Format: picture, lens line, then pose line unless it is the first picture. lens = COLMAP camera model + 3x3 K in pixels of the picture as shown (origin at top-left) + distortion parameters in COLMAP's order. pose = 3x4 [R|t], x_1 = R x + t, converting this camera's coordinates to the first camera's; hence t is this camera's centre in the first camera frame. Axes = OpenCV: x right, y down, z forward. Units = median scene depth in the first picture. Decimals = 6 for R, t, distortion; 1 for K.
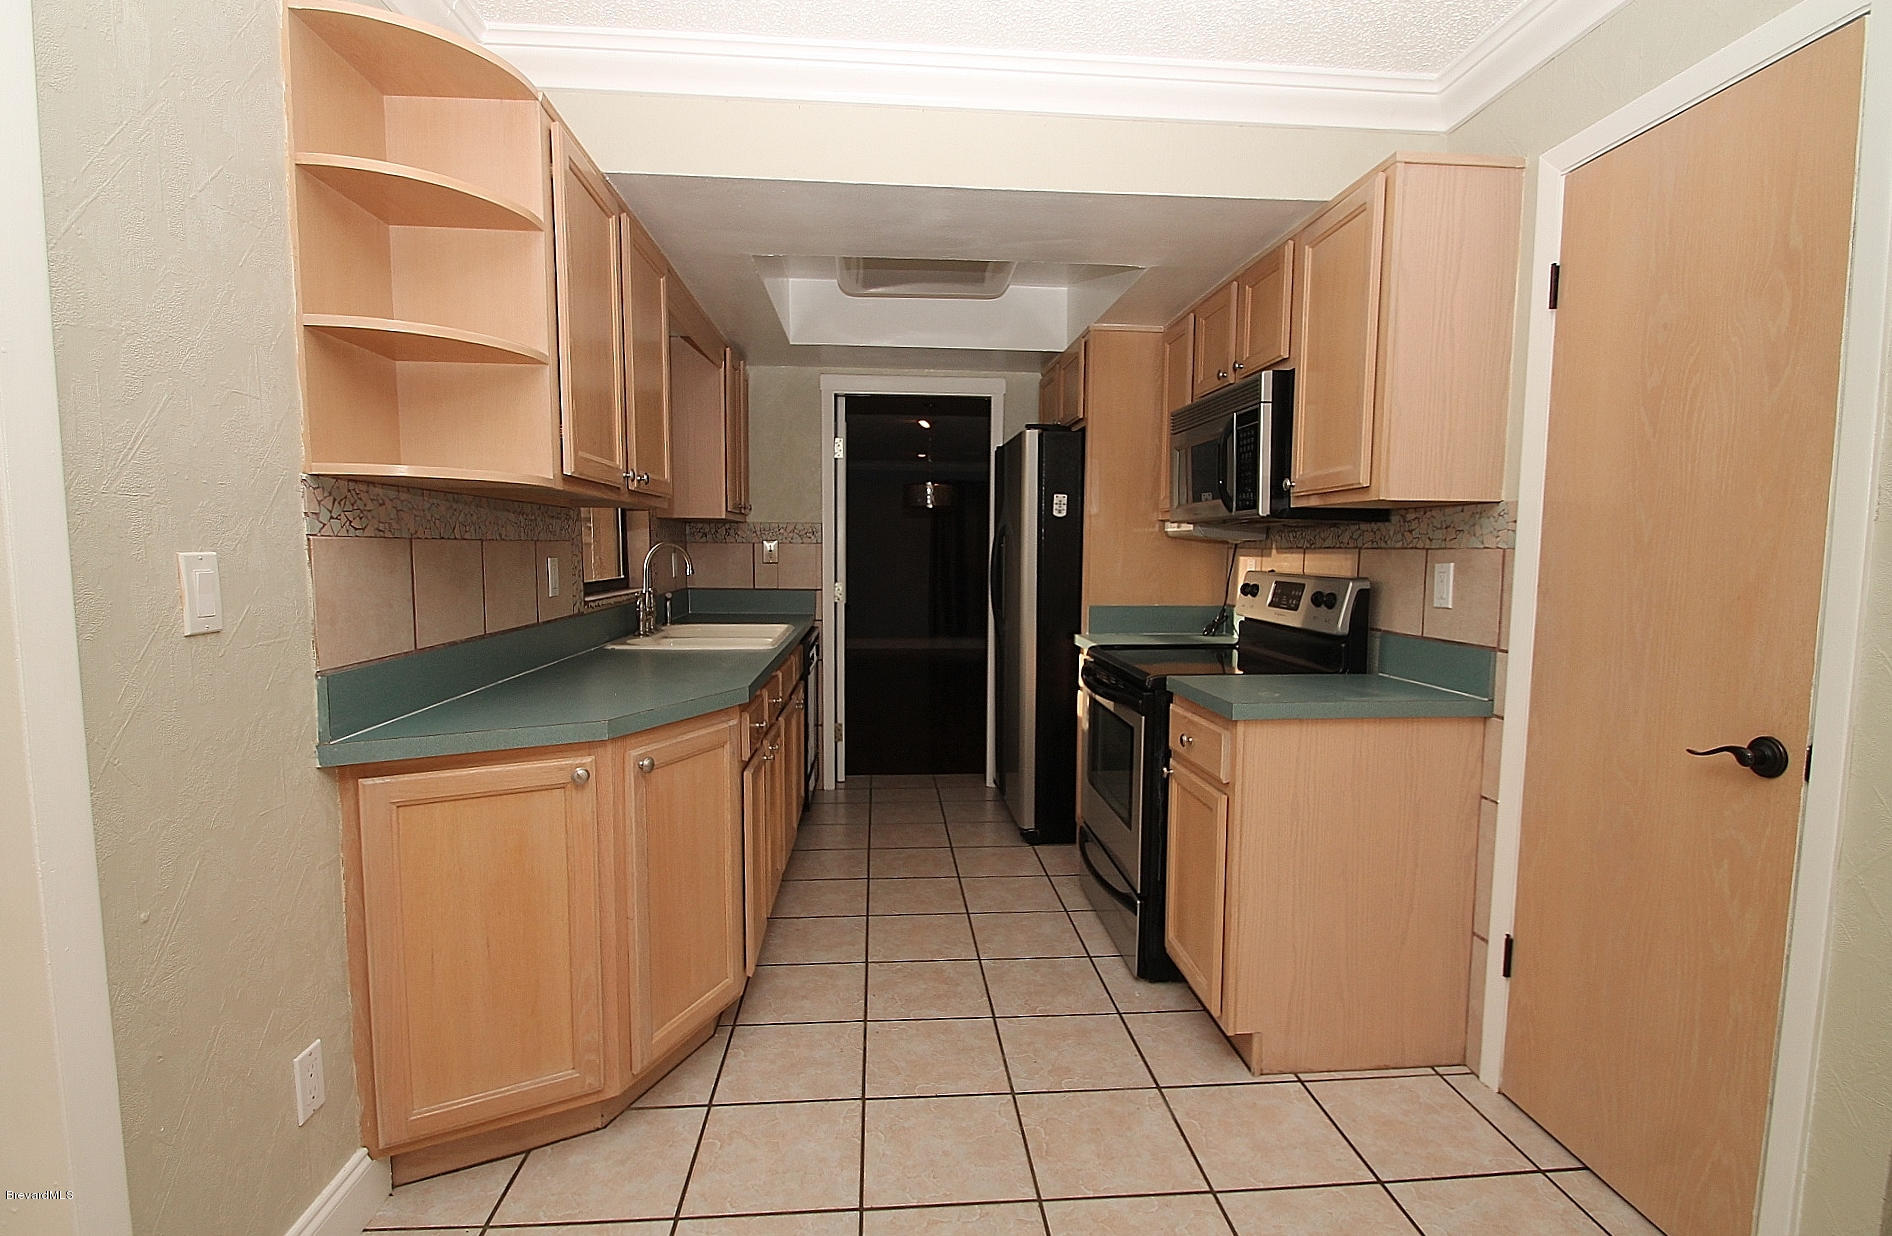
lens RADIAL K [[910.2, 0, 954.0], [0, 910.2, 633.1], [0, 0, 1]] dist [-0.003453, -0.001223]
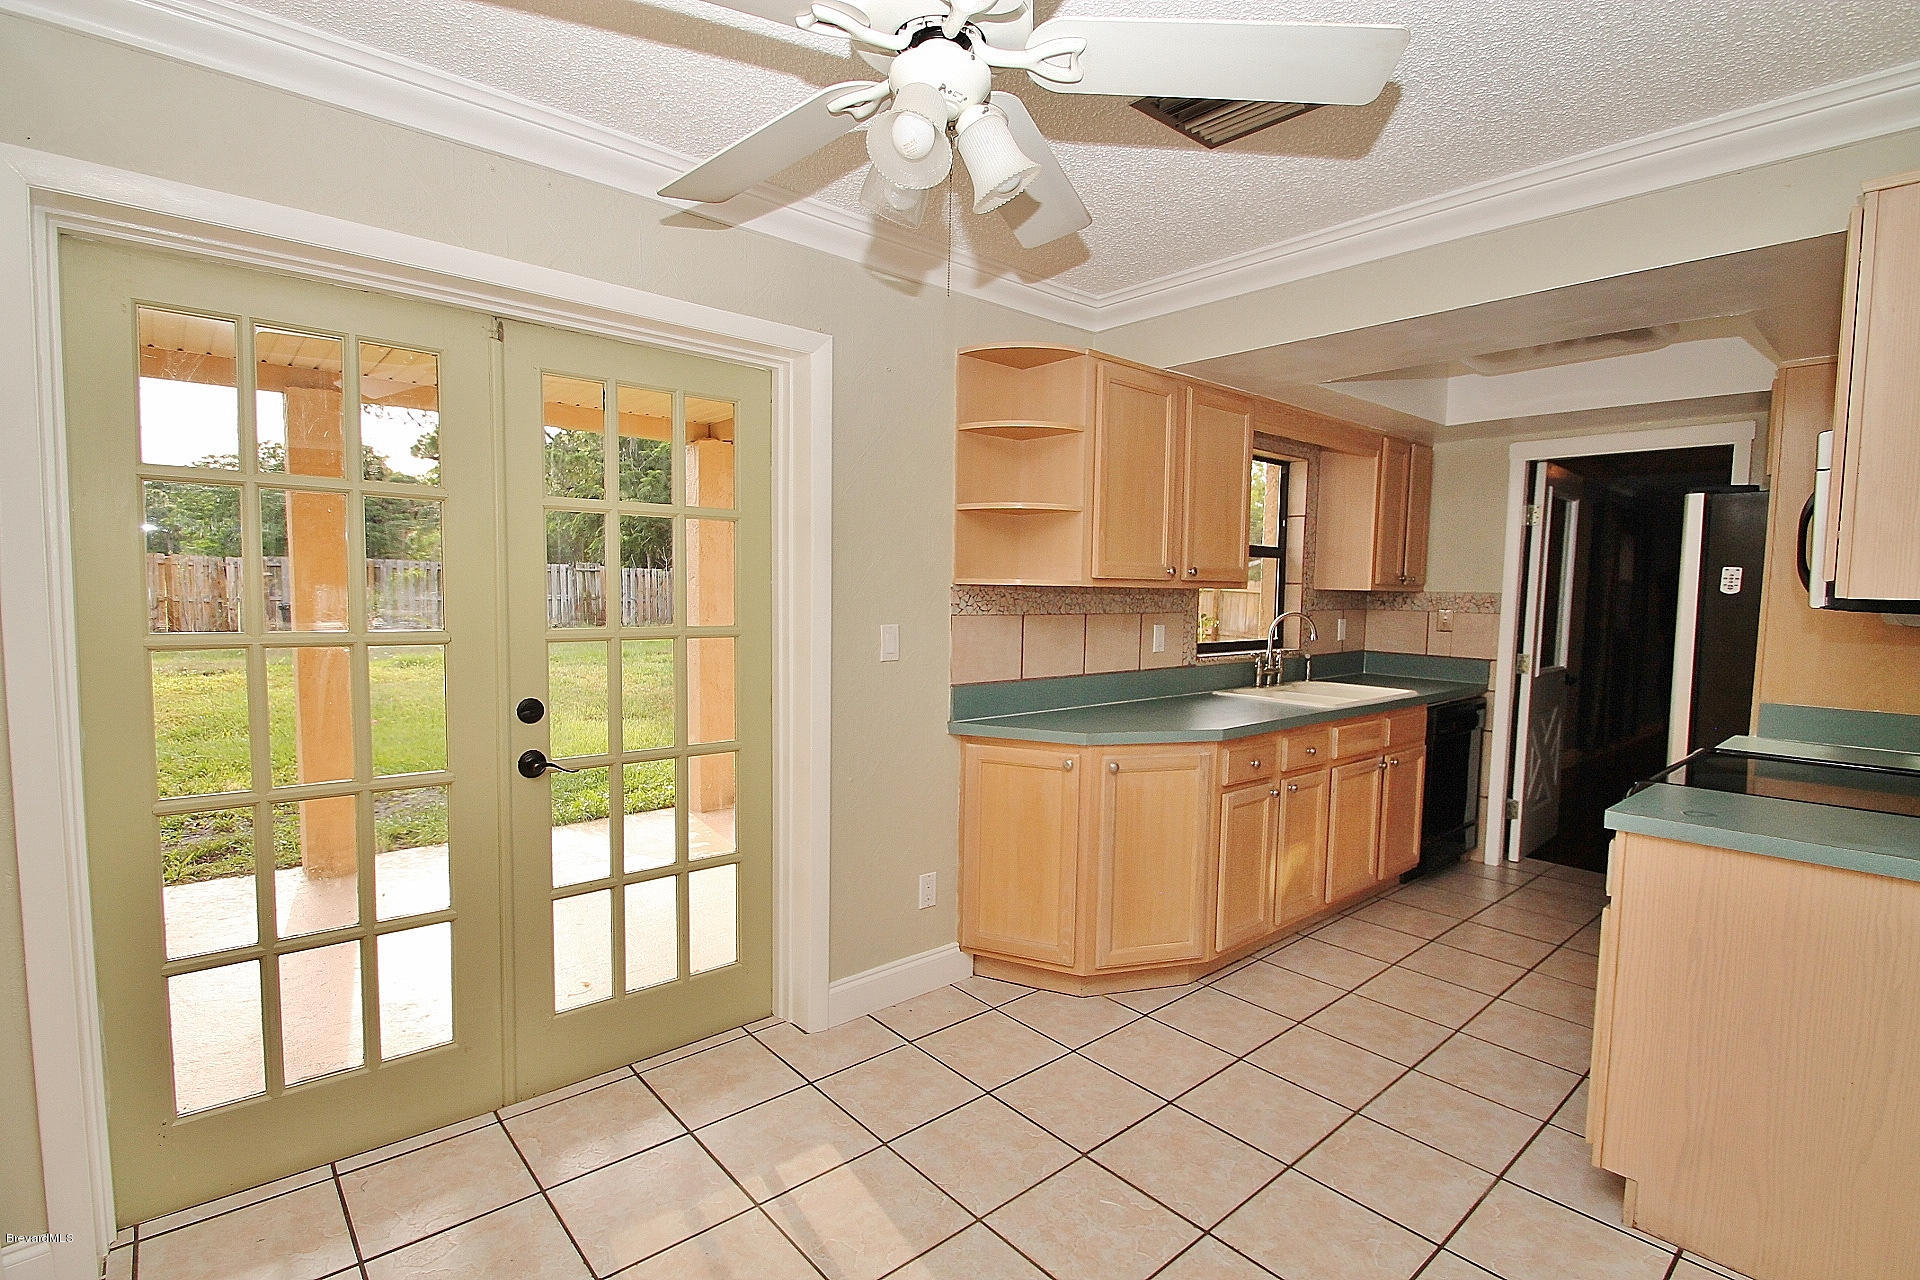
lens RADIAL K [[908.8, 0, 953.4], [0, 908.8, 650.7], [0, 0, 1]] dist [-0.001667, -0.004007]
pose [[0.586576, 0.060360, -0.807642, 0.642161], [-0.087252, 0.996125, 0.011077, -0.038160], [0.805180, 0.063971, 0.589570, -0.115365]]
